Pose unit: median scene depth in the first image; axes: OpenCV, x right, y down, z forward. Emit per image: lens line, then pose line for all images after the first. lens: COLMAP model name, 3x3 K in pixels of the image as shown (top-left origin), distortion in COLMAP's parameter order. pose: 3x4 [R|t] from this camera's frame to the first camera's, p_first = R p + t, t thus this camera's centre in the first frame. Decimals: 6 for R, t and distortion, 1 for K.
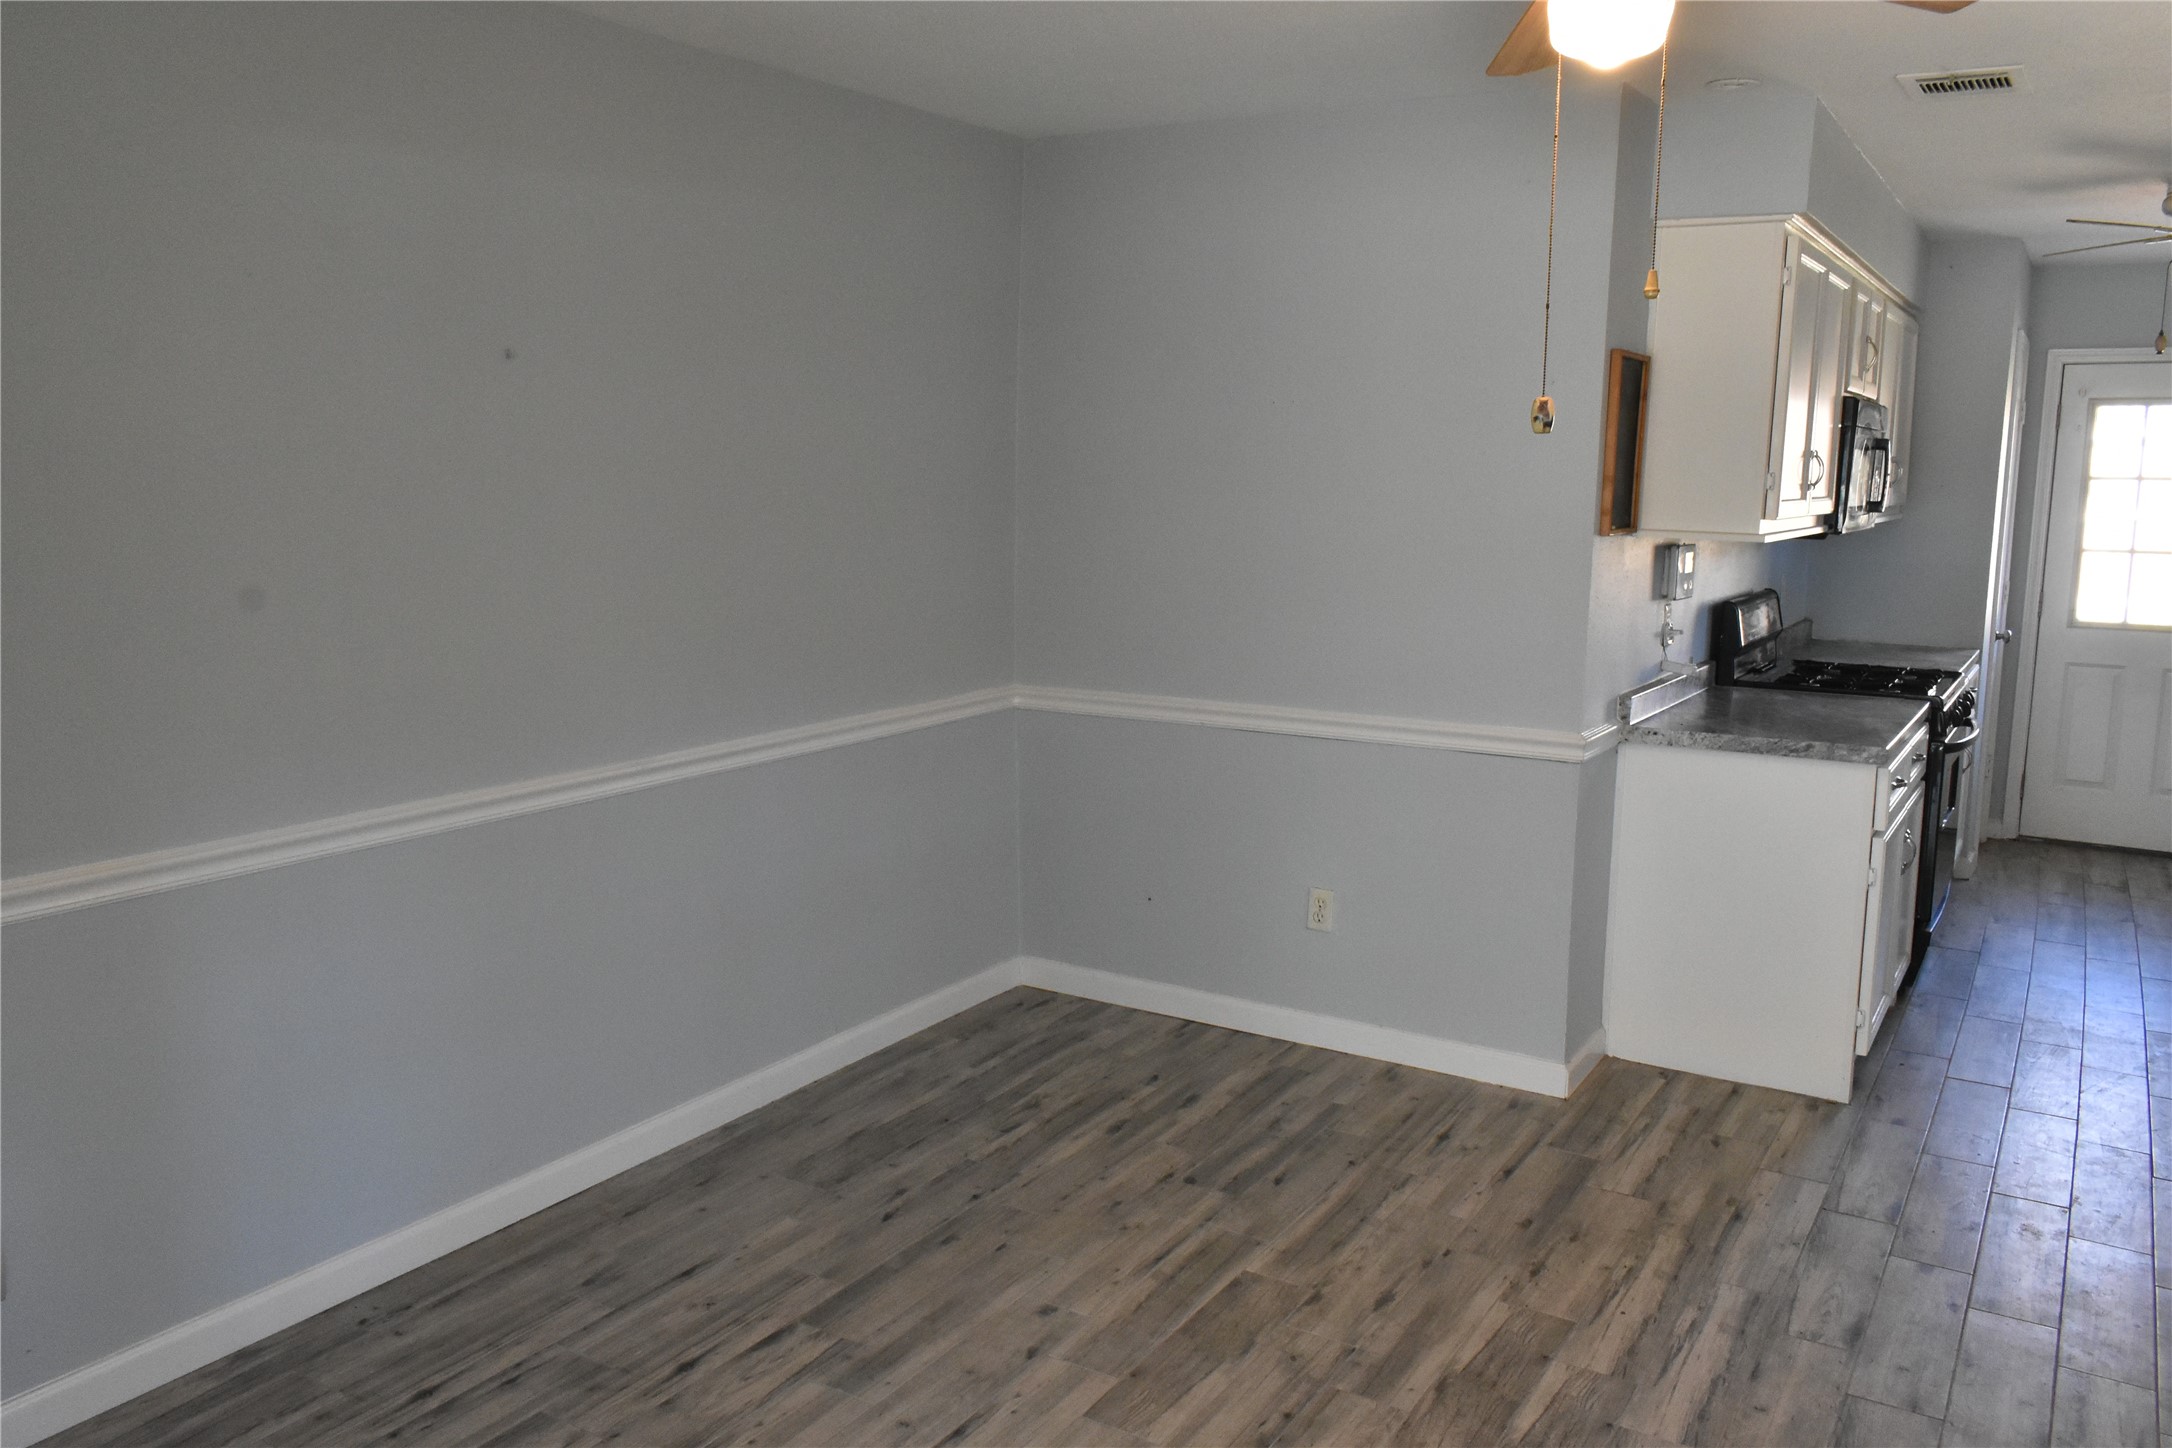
lens RADIAL K [[1660.0, 0, 1079.5], [0, 1660.0, 727.7], [0, 0, 1]] dist [-0.035210, 0.018923]
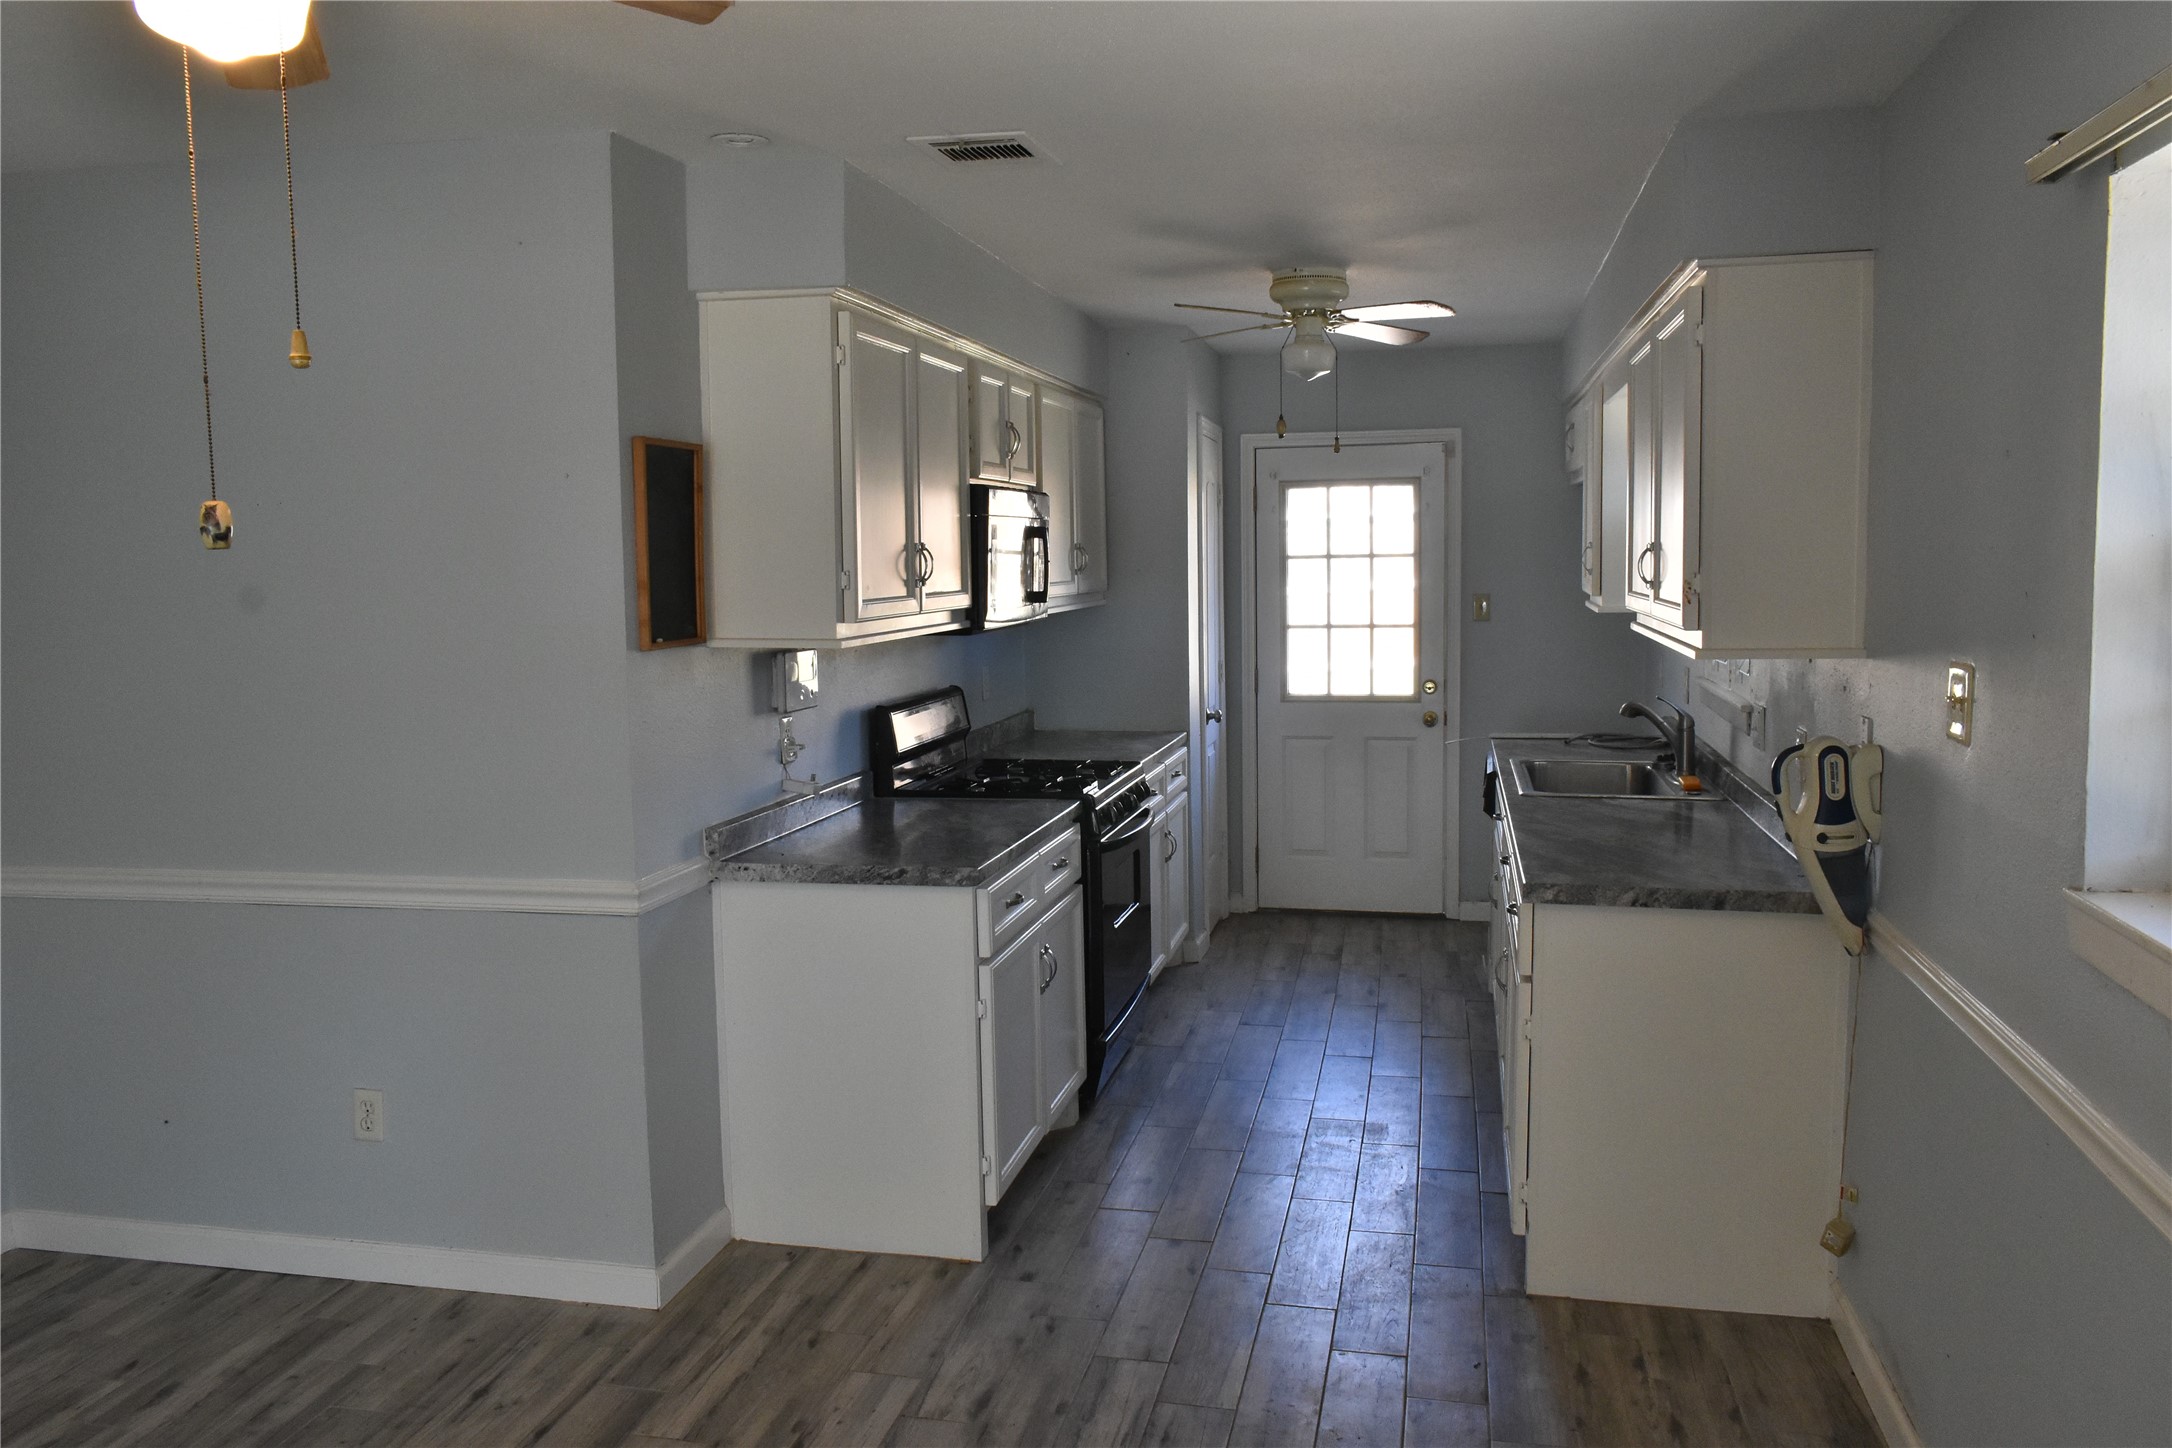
lens RADIAL K [[1660.0, 0, 1095.3], [0, 1660.0, 727.2], [0, 0, 1]] dist [-0.035210, 0.018923]
pose [[0.939103, -0.059952, 0.338366, 0.225255], [0.077598, 0.996227, -0.038853, -0.022468], [-0.334760, 0.062743, 0.940212, 0.102782]]
